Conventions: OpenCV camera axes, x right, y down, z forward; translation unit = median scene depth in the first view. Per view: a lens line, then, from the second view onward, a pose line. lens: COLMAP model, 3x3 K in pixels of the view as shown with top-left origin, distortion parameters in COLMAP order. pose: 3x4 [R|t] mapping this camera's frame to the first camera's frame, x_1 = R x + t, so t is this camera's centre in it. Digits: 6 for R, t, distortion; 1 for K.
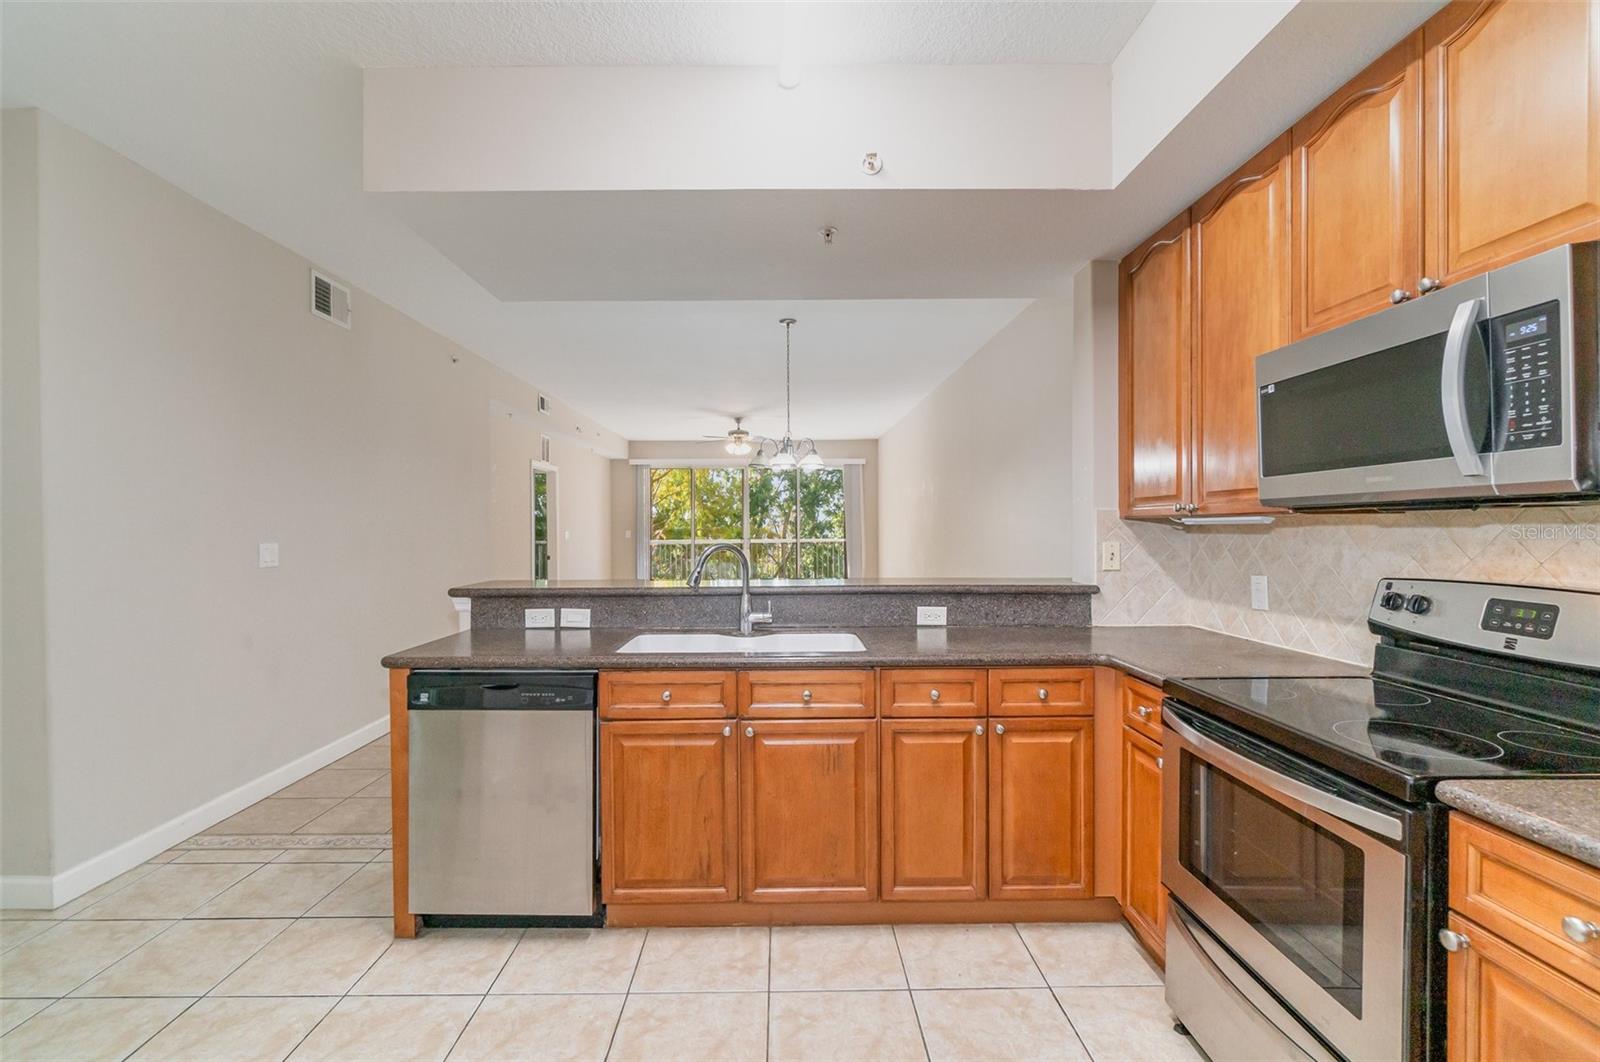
lens RADIAL K [[701.6, 0, 782.1], [0, 701.6, 528.3], [0, 0, 1]] dist [-0.002119, -0.000242]
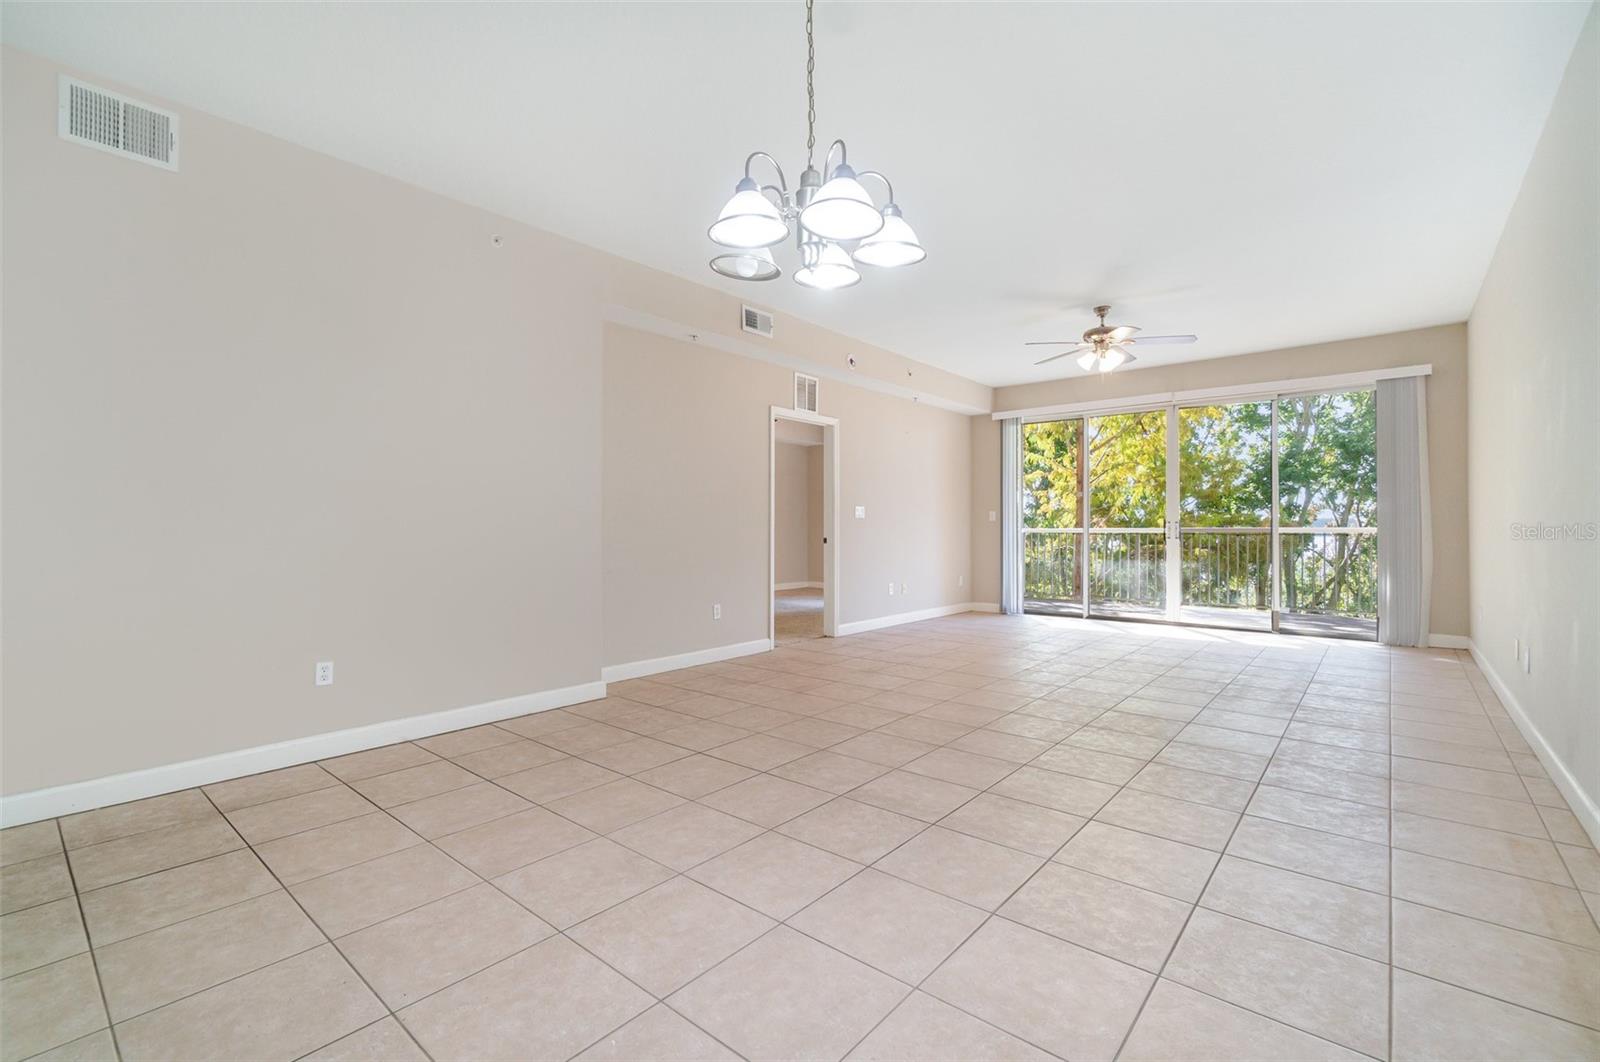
lens RADIAL K [[701.6, 0, 782.1], [0, 701.6, 528.3], [0, 0, 1]] dist [-0.002119, -0.000242]
pose [[0.755709, -0.000852, -0.654907, 0.120180], [0.000179, 0.999999, -0.001094, 0.028393], [0.654908, 0.000710, 0.755708, 0.381940]]
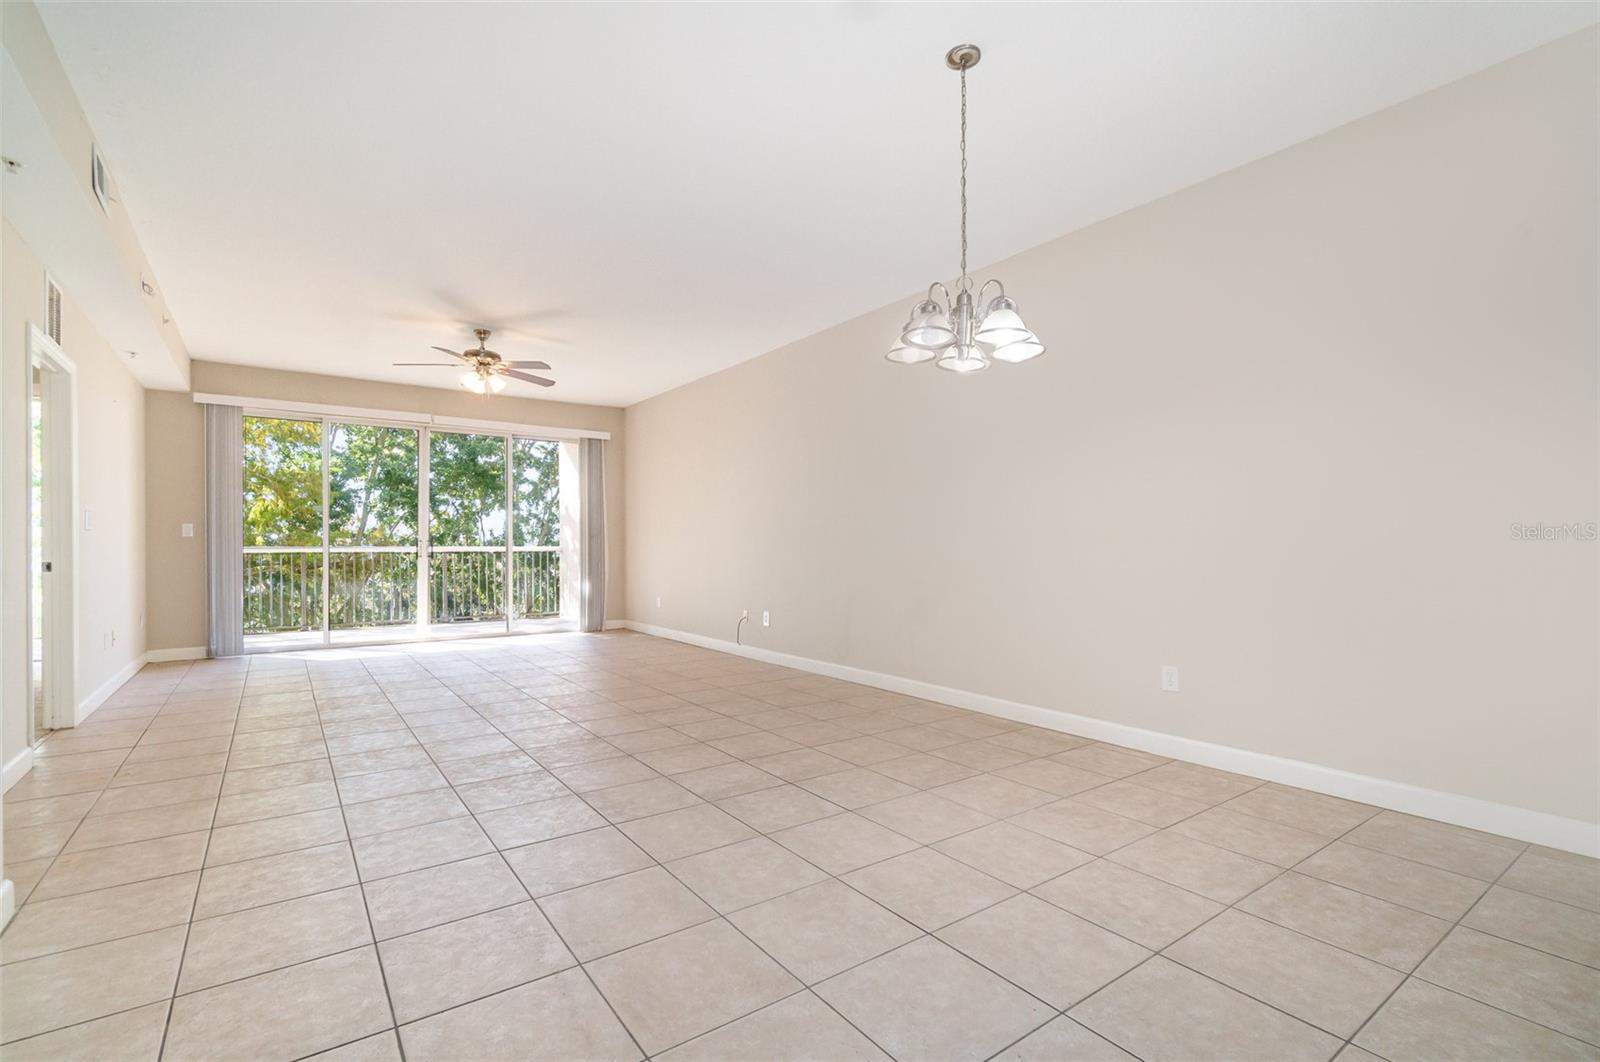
lens RADIAL K [[721.5, 0, 800.0], [0, 721.5, 531.0], [0, 0, 1]] dist [-0.011512, -0.000013]
pose [[0.810301, 0.013579, 0.585857, -0.201416], [0.001202, 0.999691, -0.024833, 0.030576], [-0.586013, 0.020826, 0.810034, 0.342665]]
